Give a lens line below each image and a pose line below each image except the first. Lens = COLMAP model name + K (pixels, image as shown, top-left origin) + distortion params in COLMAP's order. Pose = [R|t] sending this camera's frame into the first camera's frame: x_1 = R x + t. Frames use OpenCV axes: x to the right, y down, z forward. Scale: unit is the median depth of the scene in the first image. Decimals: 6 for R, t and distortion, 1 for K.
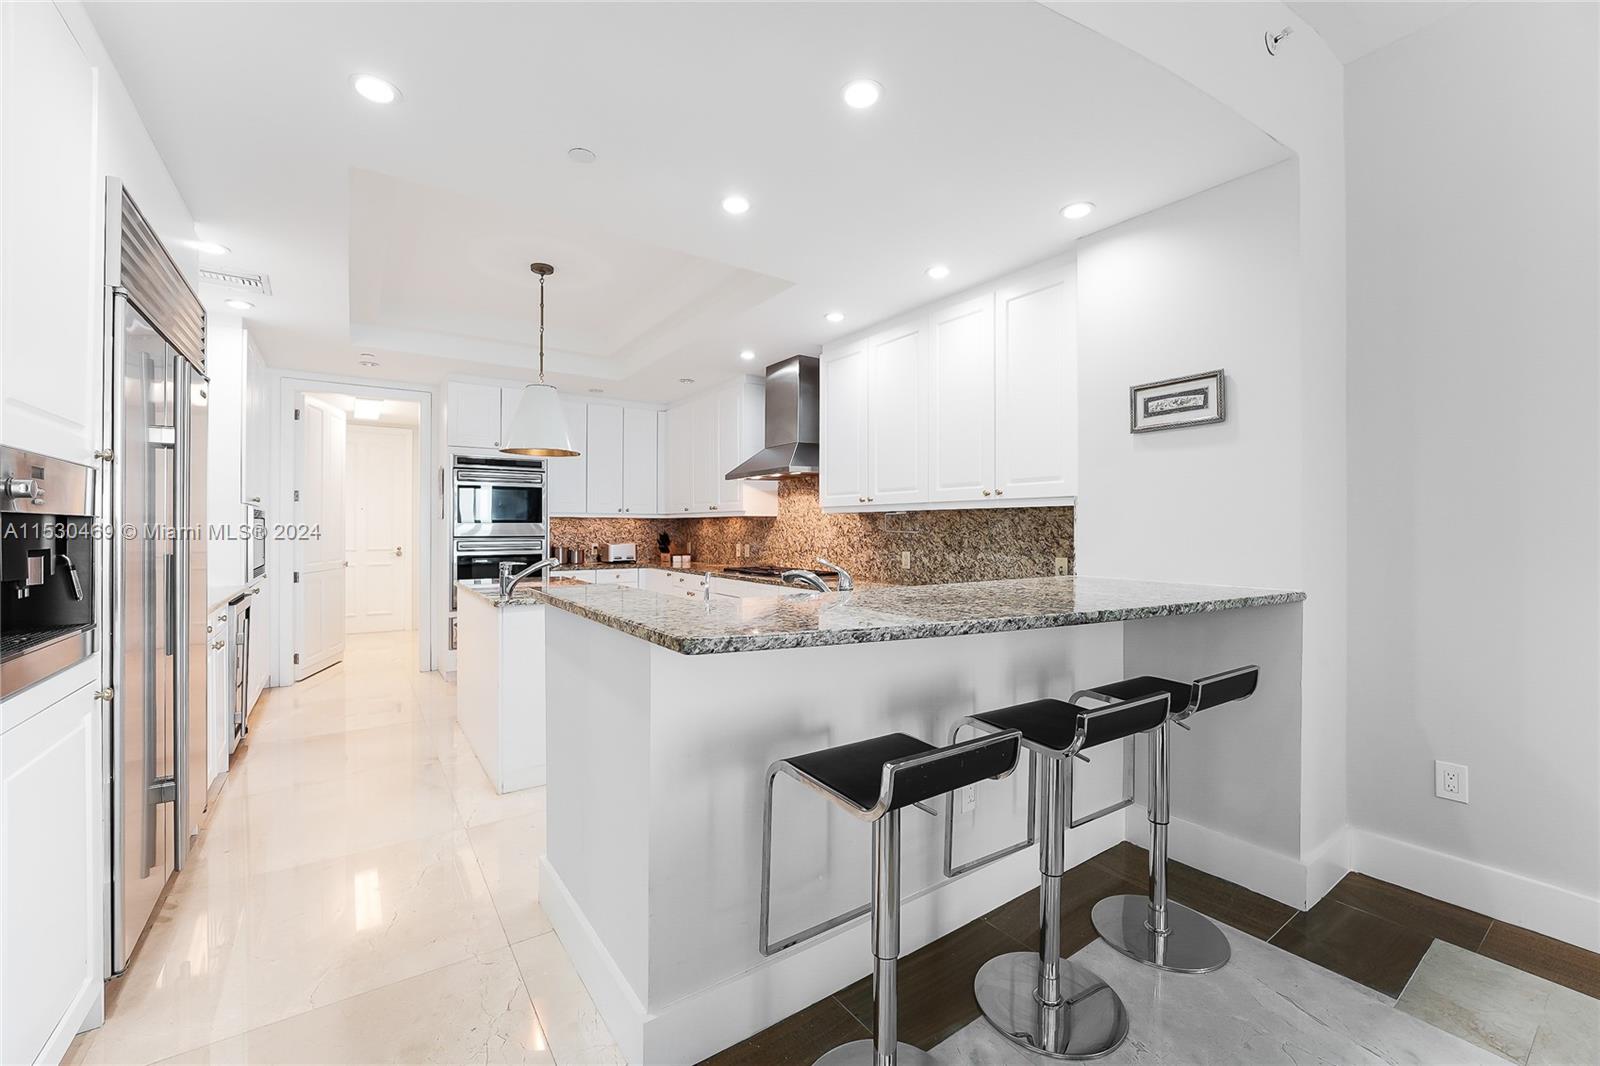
lens RADIAL K [[644.8, 0, 800.0], [0, 644.8, 533.0], [0, 0, 1]] dist [-0.029021, 0.000048]
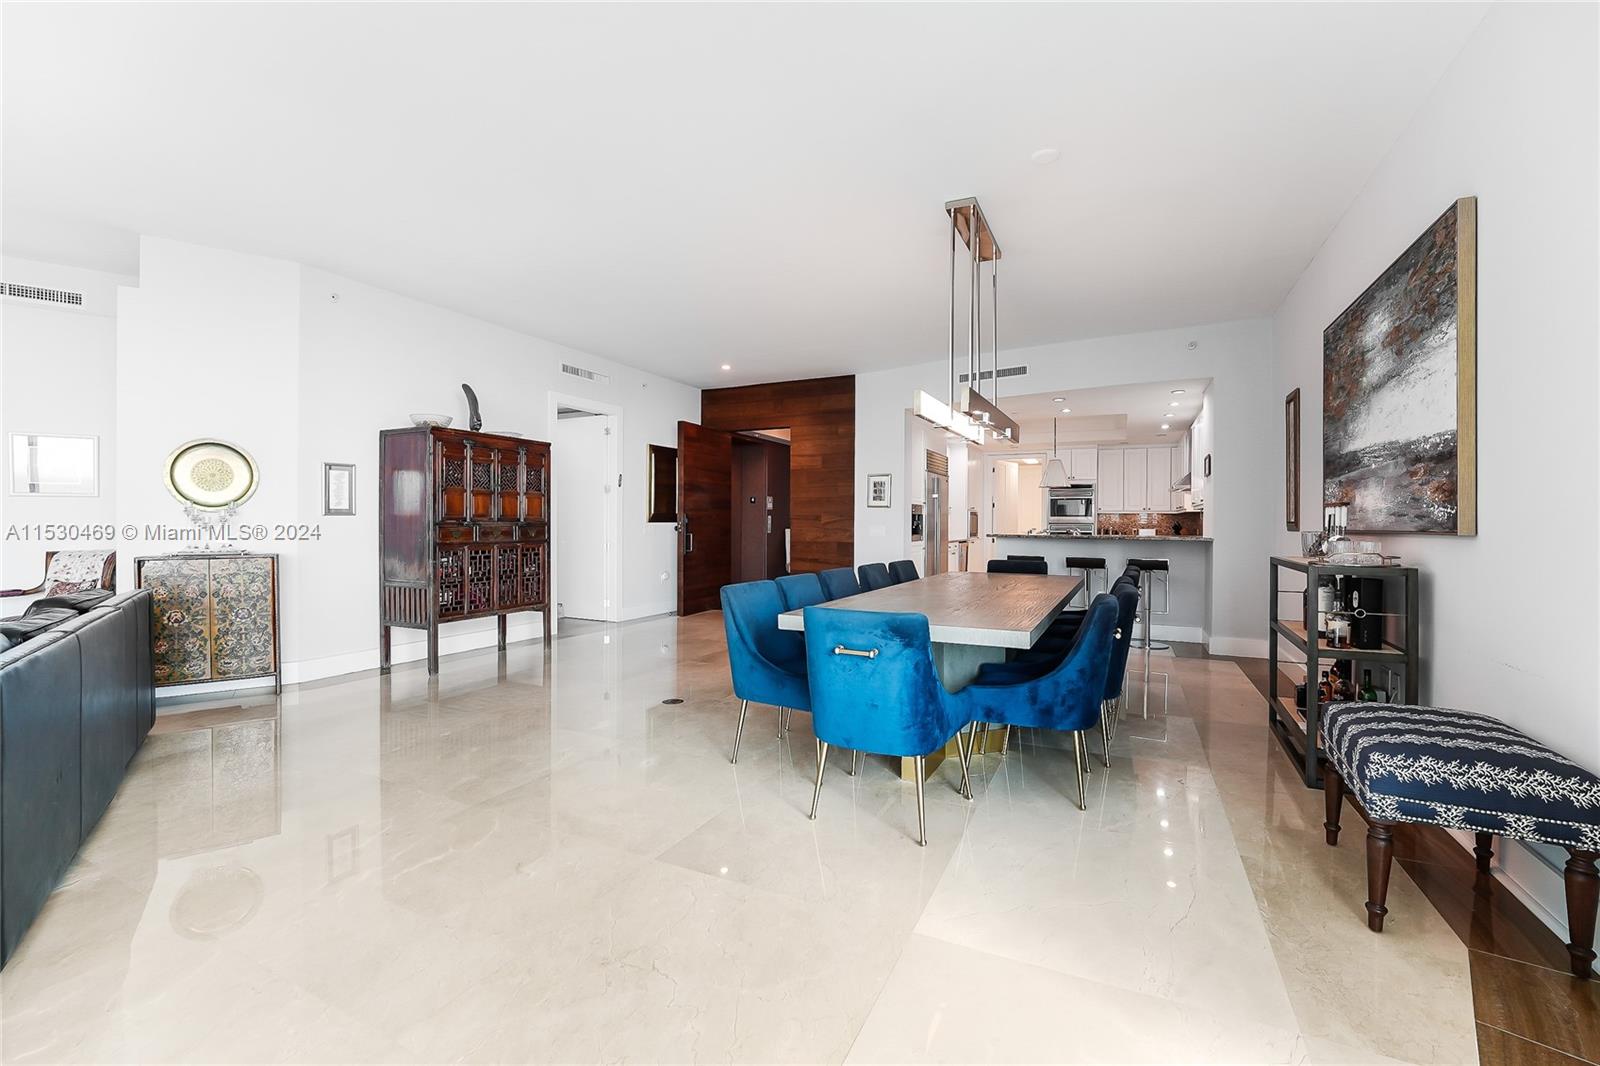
lens RADIAL K [[662.5, 0, 800.0], [0, 662.5, 533.0], [0, 0, 1]] dist [-0.000107, 0.000017]
pose [[0.490810, 0.014151, -0.871152, 1.040046], [-0.011889, 0.999884, 0.009544, 0.028431], [0.871186, 0.005673, 0.490921, -0.834198]]
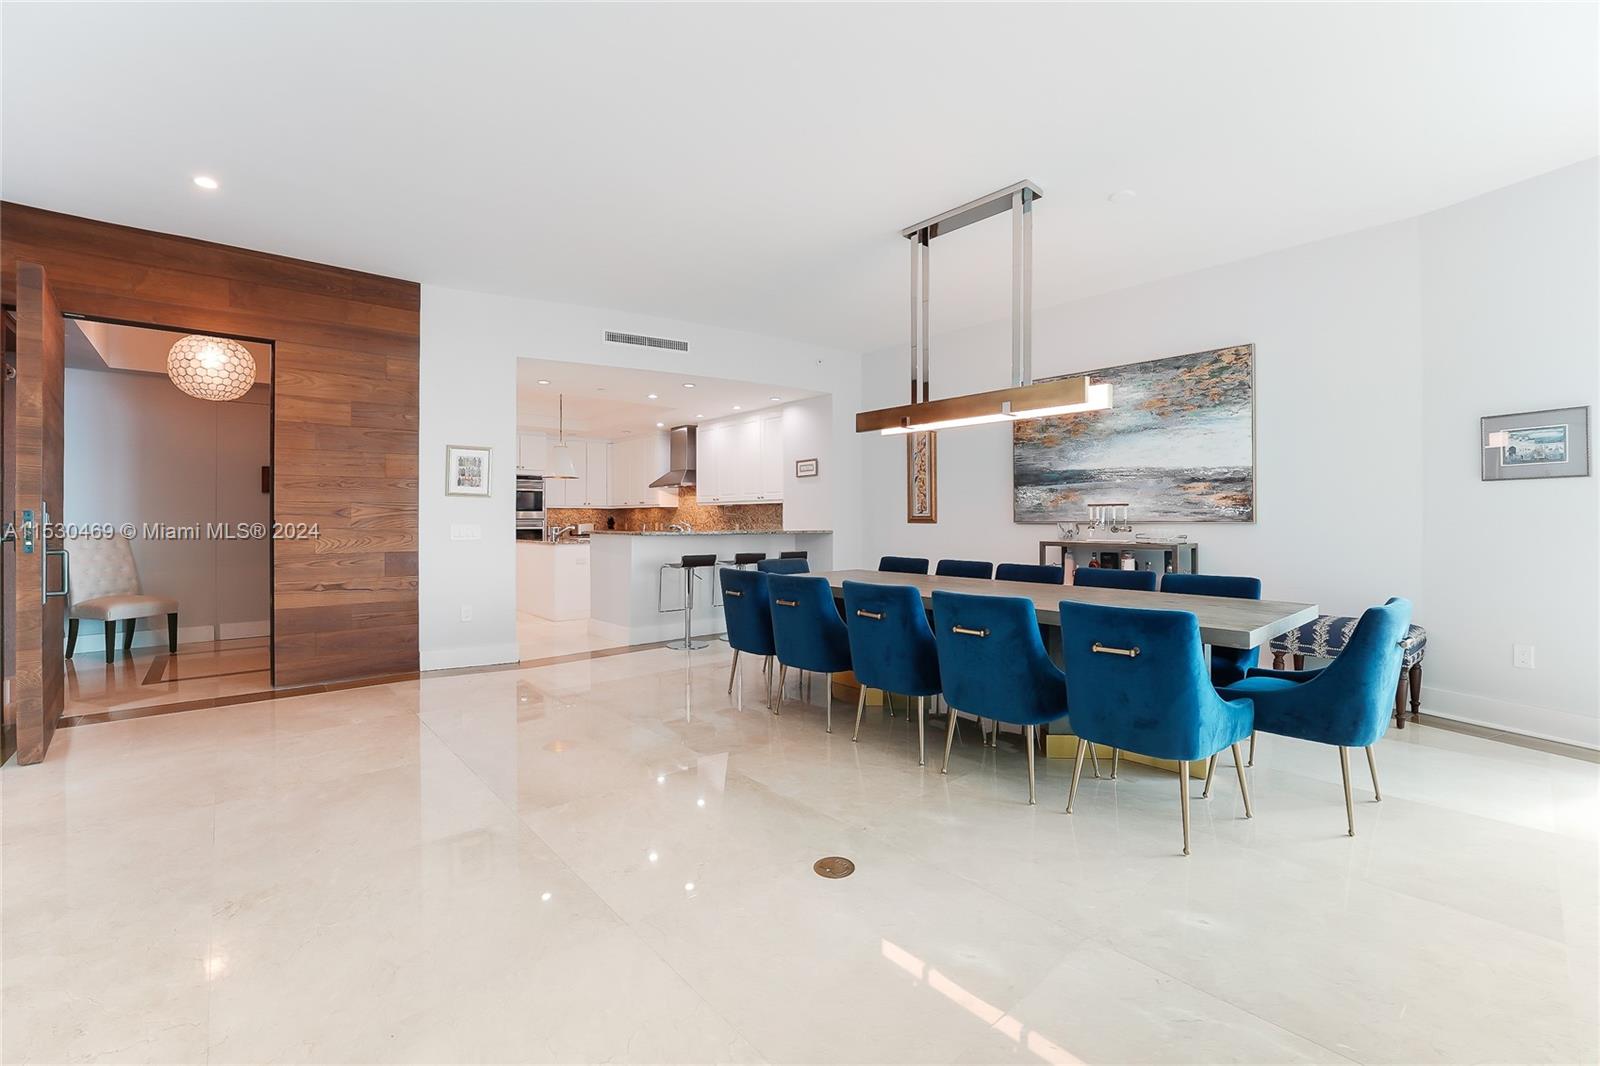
lens RADIAL K [[662.6, 0, 800.0], [0, 662.6, 533.0], [0, 0, 1]] dist [-0.015901, 0.000036]
pose [[0.993898, -0.006426, 0.110114, 0.112321], [0.004994, 0.999899, 0.013269, 0.026540], [-0.110188, -0.012638, 0.993830, -0.999634]]
